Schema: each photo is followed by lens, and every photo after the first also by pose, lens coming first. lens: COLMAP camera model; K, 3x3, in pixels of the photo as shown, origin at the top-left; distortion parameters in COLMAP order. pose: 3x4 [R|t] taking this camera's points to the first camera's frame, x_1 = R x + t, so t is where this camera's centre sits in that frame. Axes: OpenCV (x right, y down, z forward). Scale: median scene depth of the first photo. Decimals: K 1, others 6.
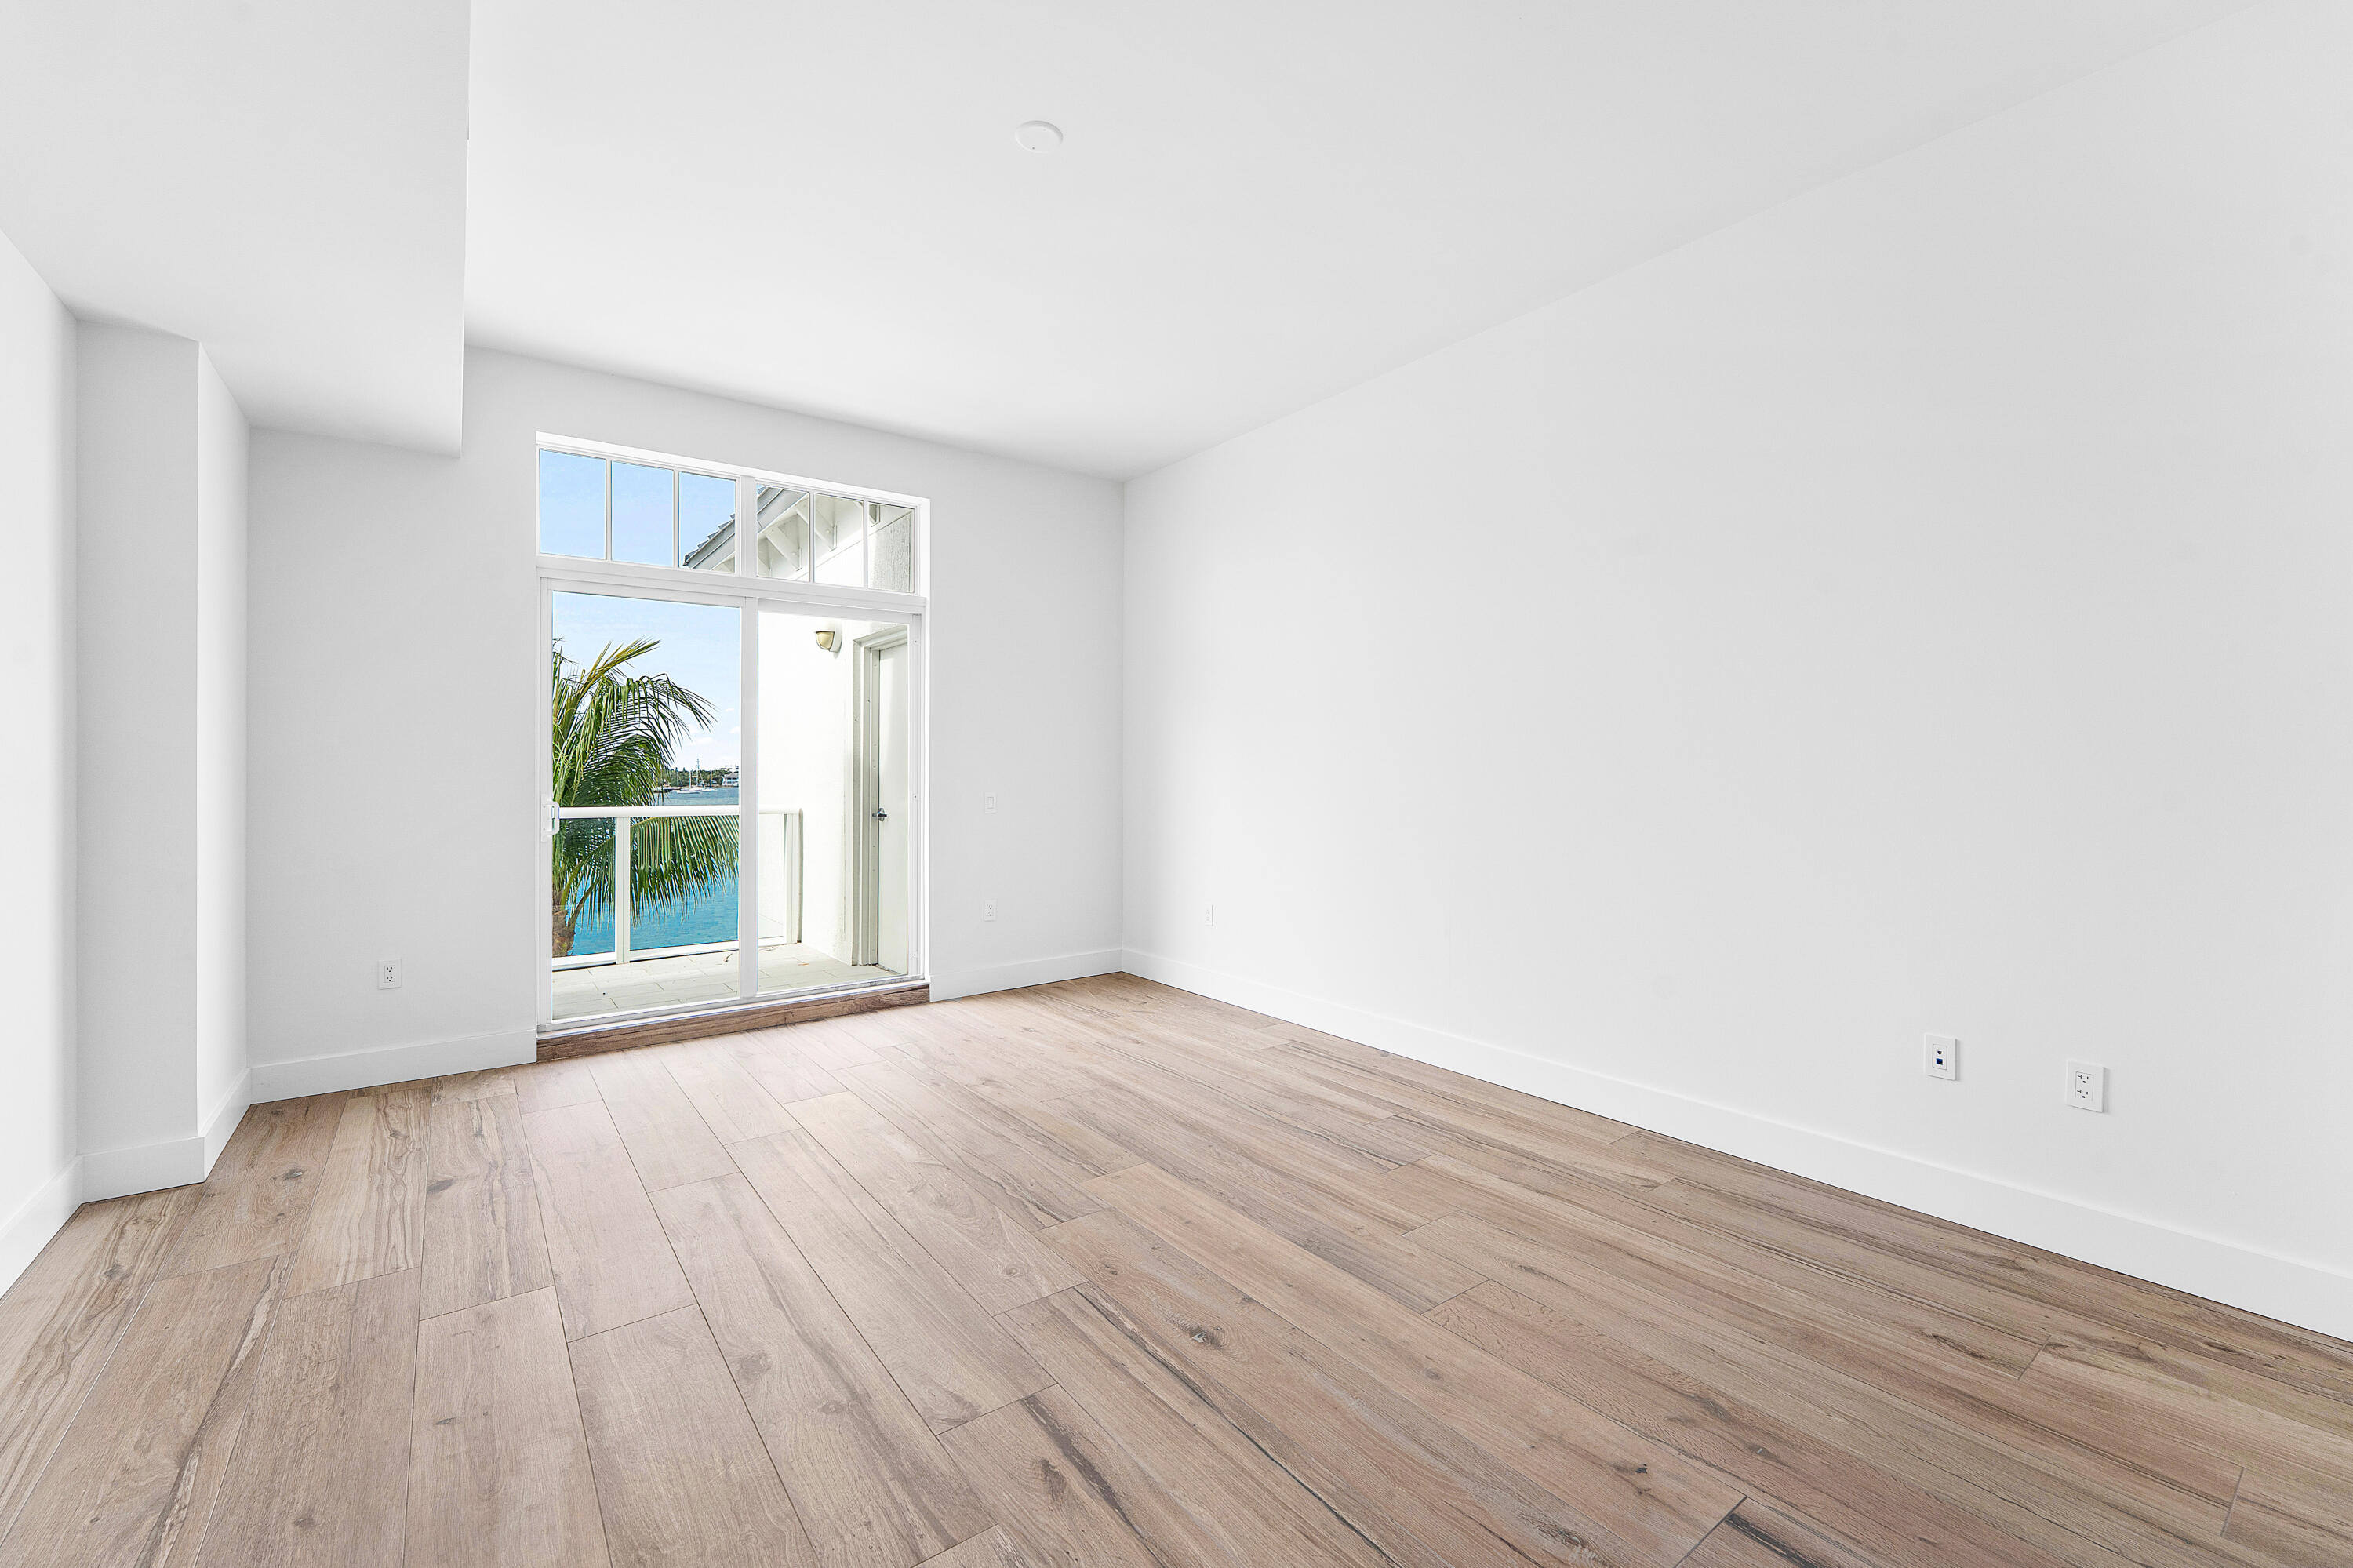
lens RADIAL K [[963.3, 0, 1172.2], [0, 963.3, 780.5], [0, 0, 1]] dist [-0.002100, -0.000164]
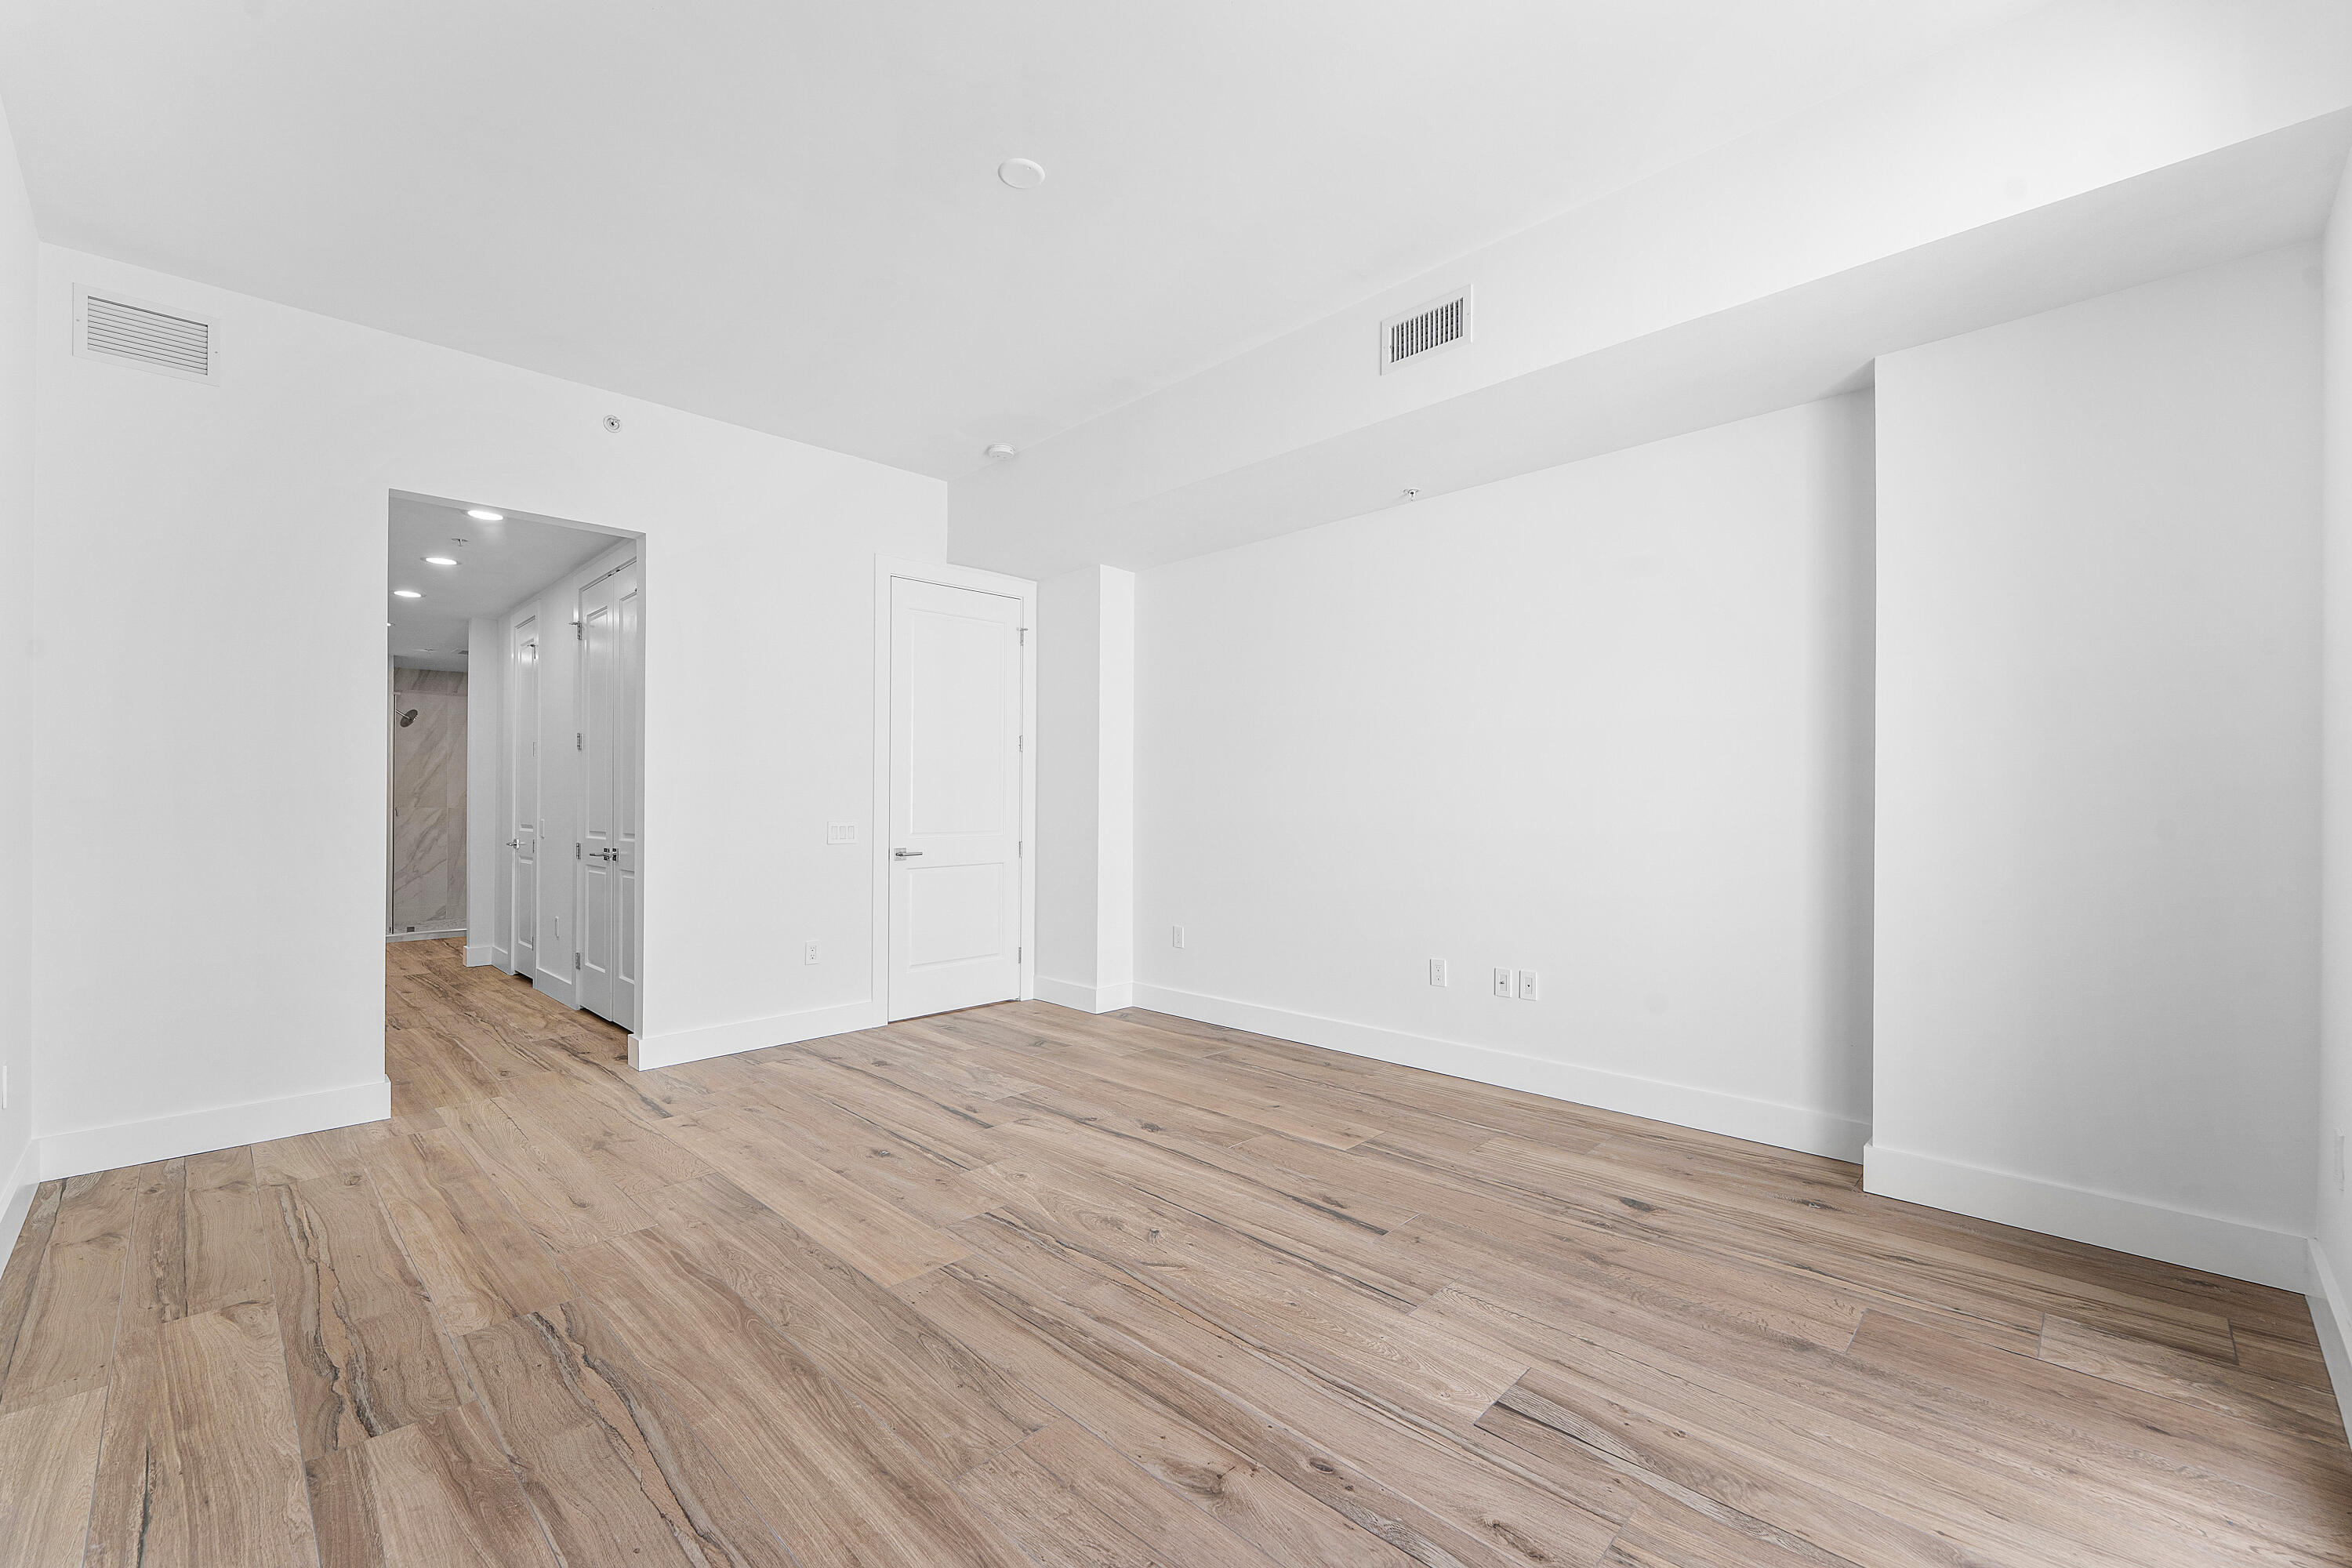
lens RADIAL K [[962.9, 0, 1175.0], [0, 962.9, 798.1], [0, 0, 1]] dist [-0.002100, -0.000164]
pose [[-0.987914, 0.003361, -0.154965, -0.139451], [0.002637, 0.999985, 0.004878, -0.000822], [0.154979, 0.004410, -0.987908, 1.846436]]
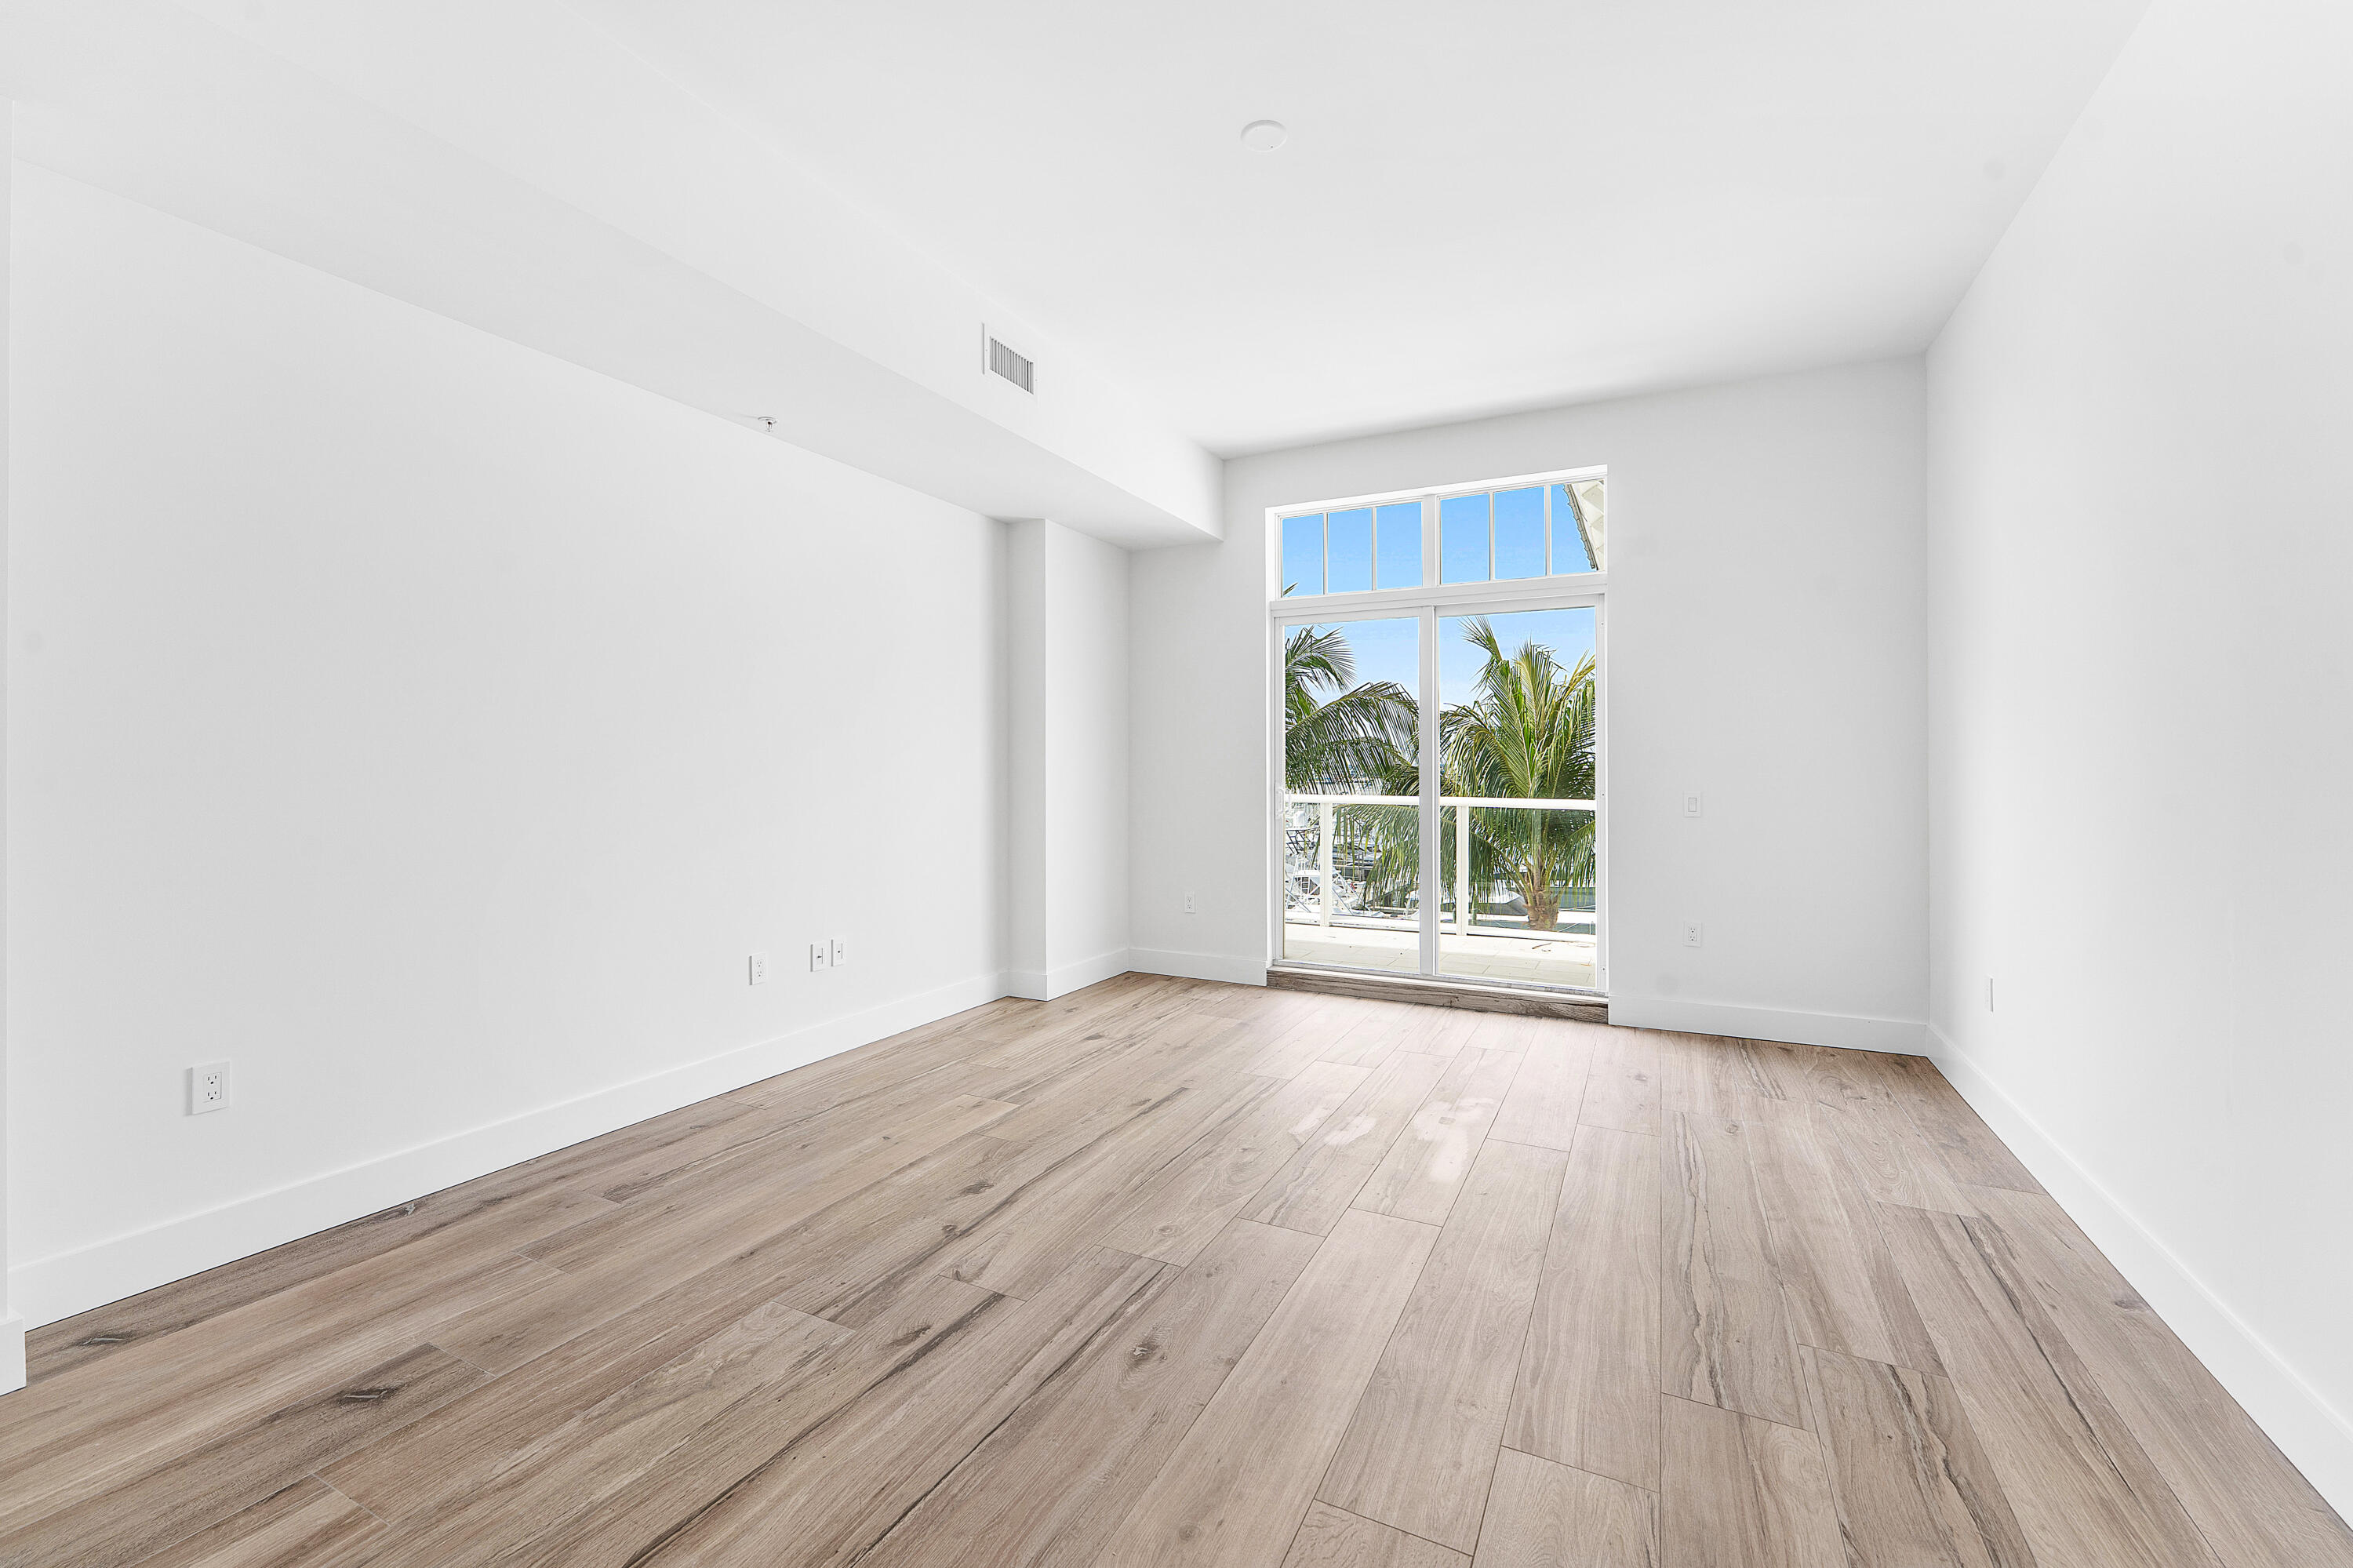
lens RADIAL K [[963.3, 0, 1189.8], [0, 963.3, 766.1], [0, 0, 1]] dist [-0.002100, -0.000164]
pose [[0.456667, 0.001971, -0.889636, 0.642285], [-0.012474, 0.999913, -0.004188, -0.002570], [0.889550, 0.013010, 0.456652, 0.421994]]
